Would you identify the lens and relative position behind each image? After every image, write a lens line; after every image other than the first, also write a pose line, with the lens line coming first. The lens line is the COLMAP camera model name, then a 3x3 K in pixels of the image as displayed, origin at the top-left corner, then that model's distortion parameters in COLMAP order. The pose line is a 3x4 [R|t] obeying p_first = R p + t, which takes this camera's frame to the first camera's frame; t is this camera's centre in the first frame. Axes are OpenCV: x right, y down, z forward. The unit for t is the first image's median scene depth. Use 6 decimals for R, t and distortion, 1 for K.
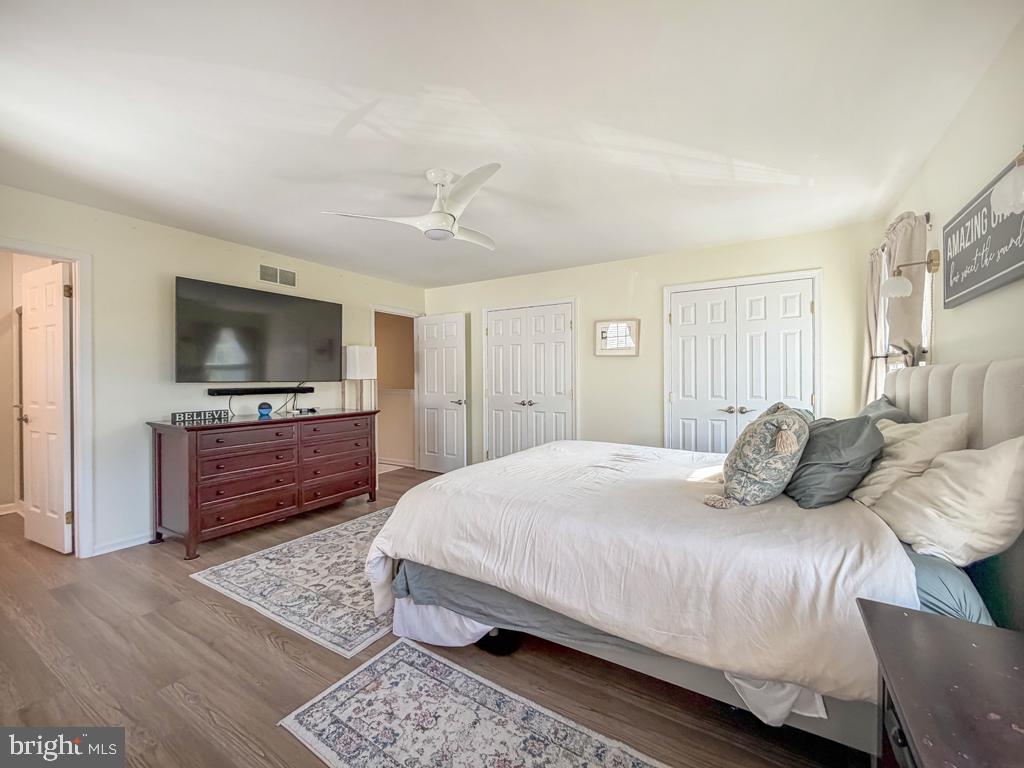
lens RADIAL K [[418.4, 0, 502.6], [0, 418.4, 381.4], [0, 0, 1]] dist [0.000136, -0.000221]
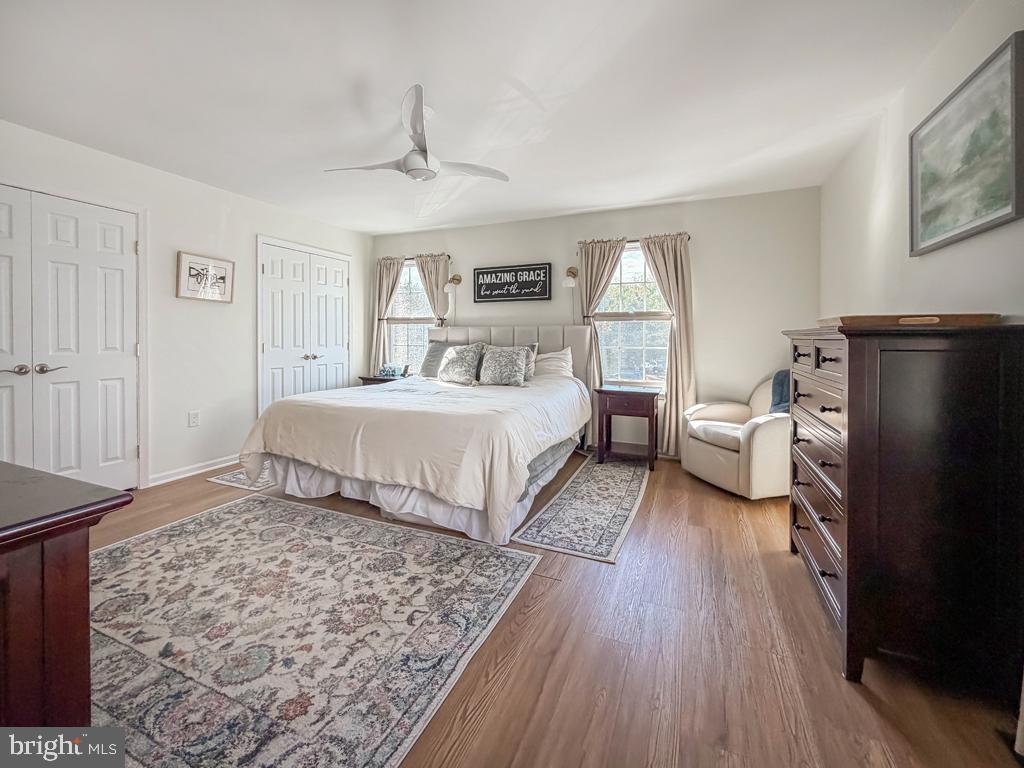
lens RADIAL K [[418.4, 0, 503.8], [0, 418.4, 375.5], [0, 0, 1]] dist [0.000136, -0.000221]
pose [[-0.123724, -0.096324, 0.987631, -1.130045], [-0.006750, 0.995336, 0.096230, 0.004412], [-0.992294, 0.005240, -0.123797, 0.932197]]
